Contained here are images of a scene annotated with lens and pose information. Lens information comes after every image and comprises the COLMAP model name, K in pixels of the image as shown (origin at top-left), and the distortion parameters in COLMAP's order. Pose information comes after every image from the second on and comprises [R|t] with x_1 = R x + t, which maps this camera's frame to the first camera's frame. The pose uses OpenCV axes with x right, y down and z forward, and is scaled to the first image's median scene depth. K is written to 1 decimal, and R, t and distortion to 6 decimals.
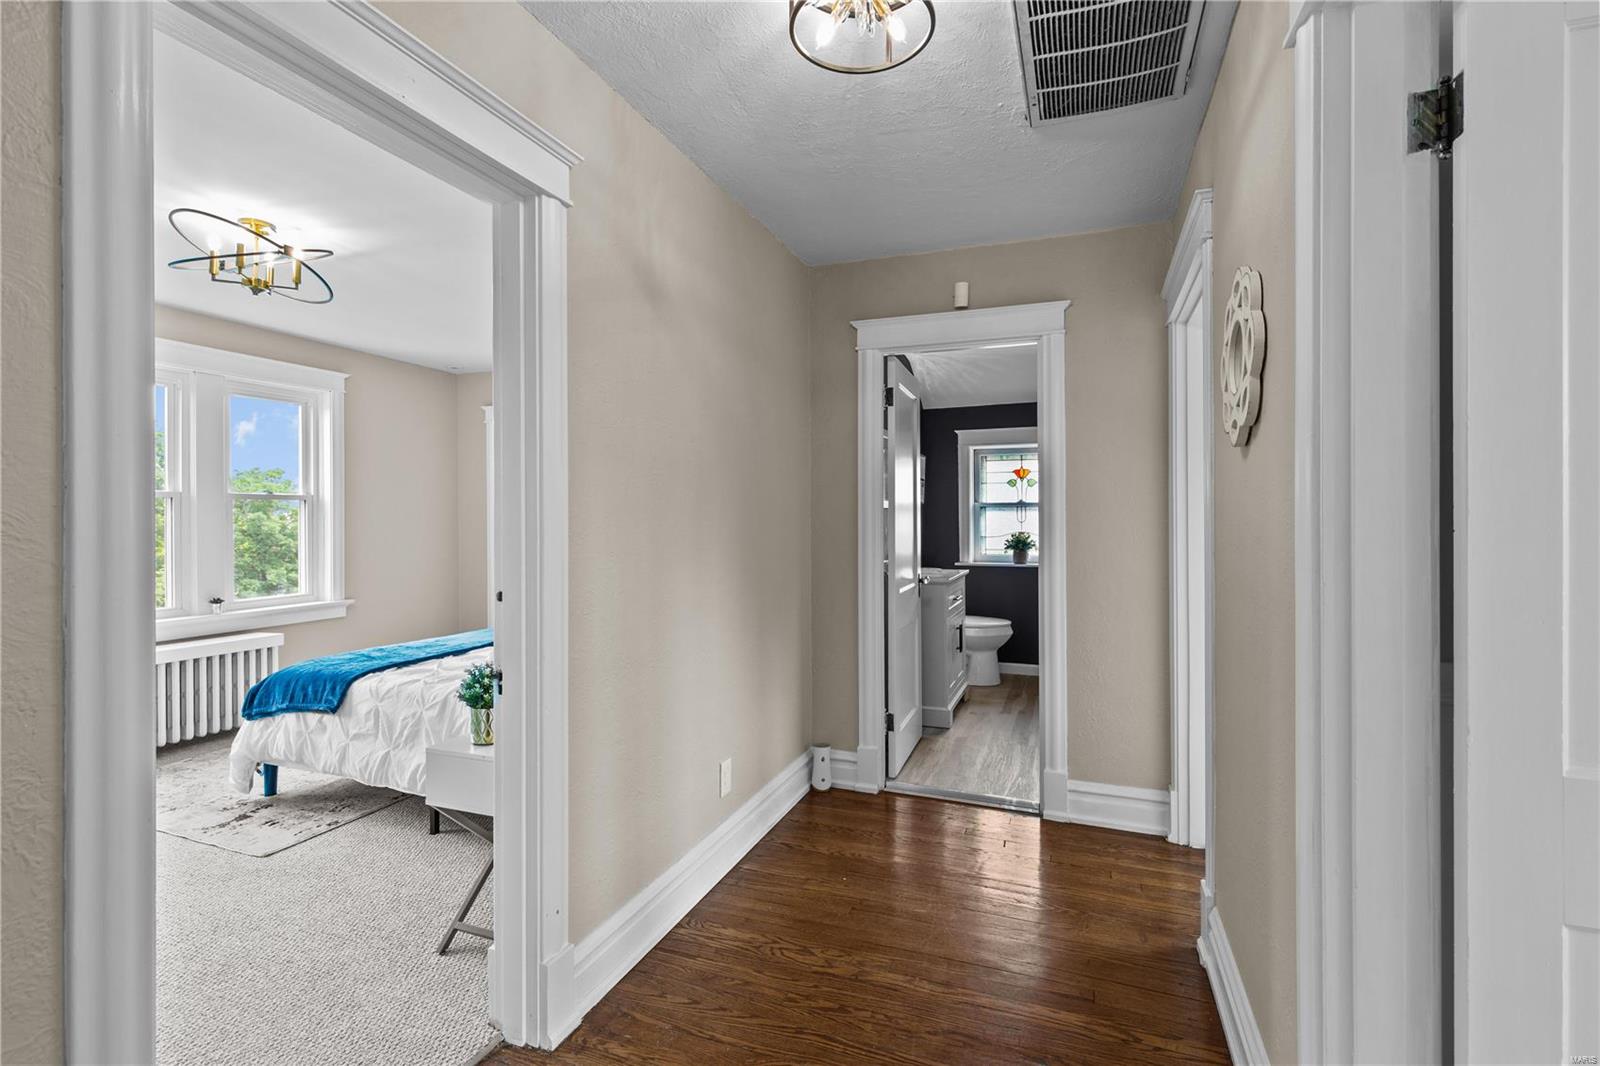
lens RADIAL K [[736.9, 0, 797.4], [0, 736.9, 523.9], [0, 0, 1]] dist [0.004577, -0.001800]
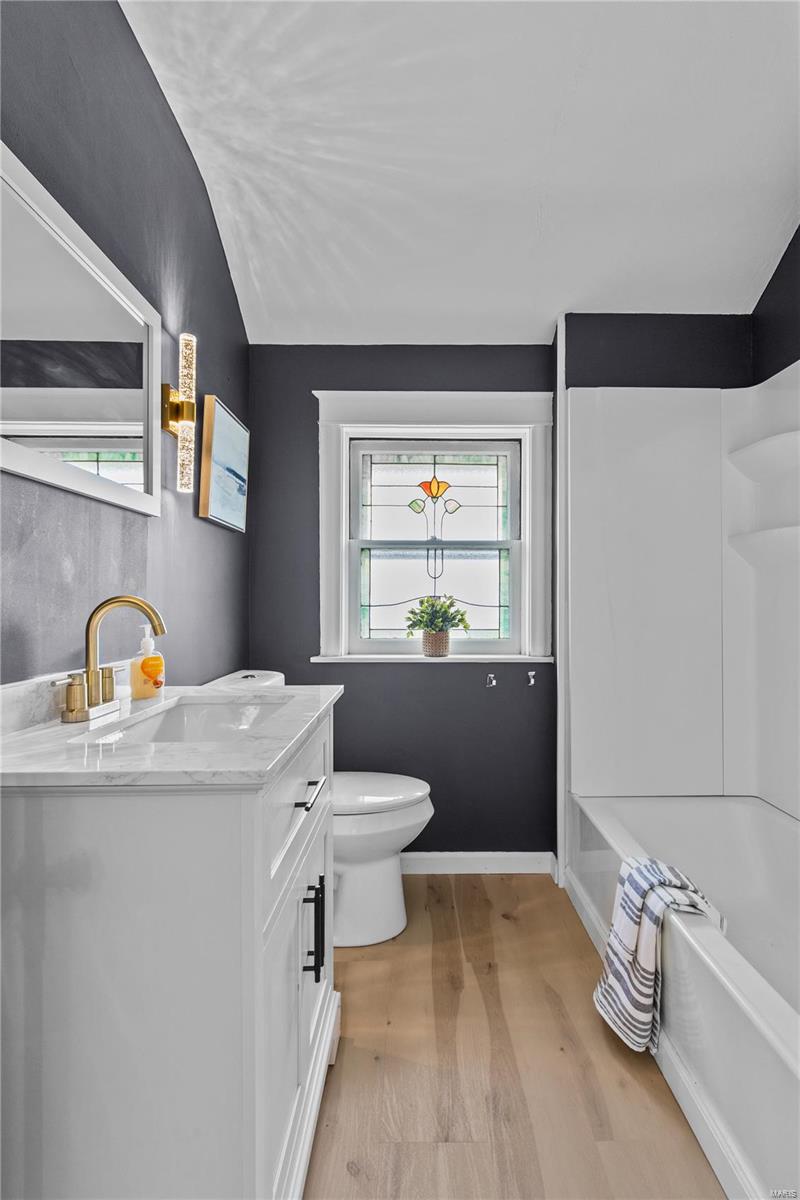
lens RADIAL K [[552.6, 0, 404.0], [0, 552.6, 599.4], [0, 0, 1]] dist [0.004577, -0.001800]
pose [[0.936508, 0.008671, 0.350540, 0.141225], [-0.003987, 0.999893, -0.014082, 0.019173], [-0.350624, 0.011791, 0.936442, 0.628665]]
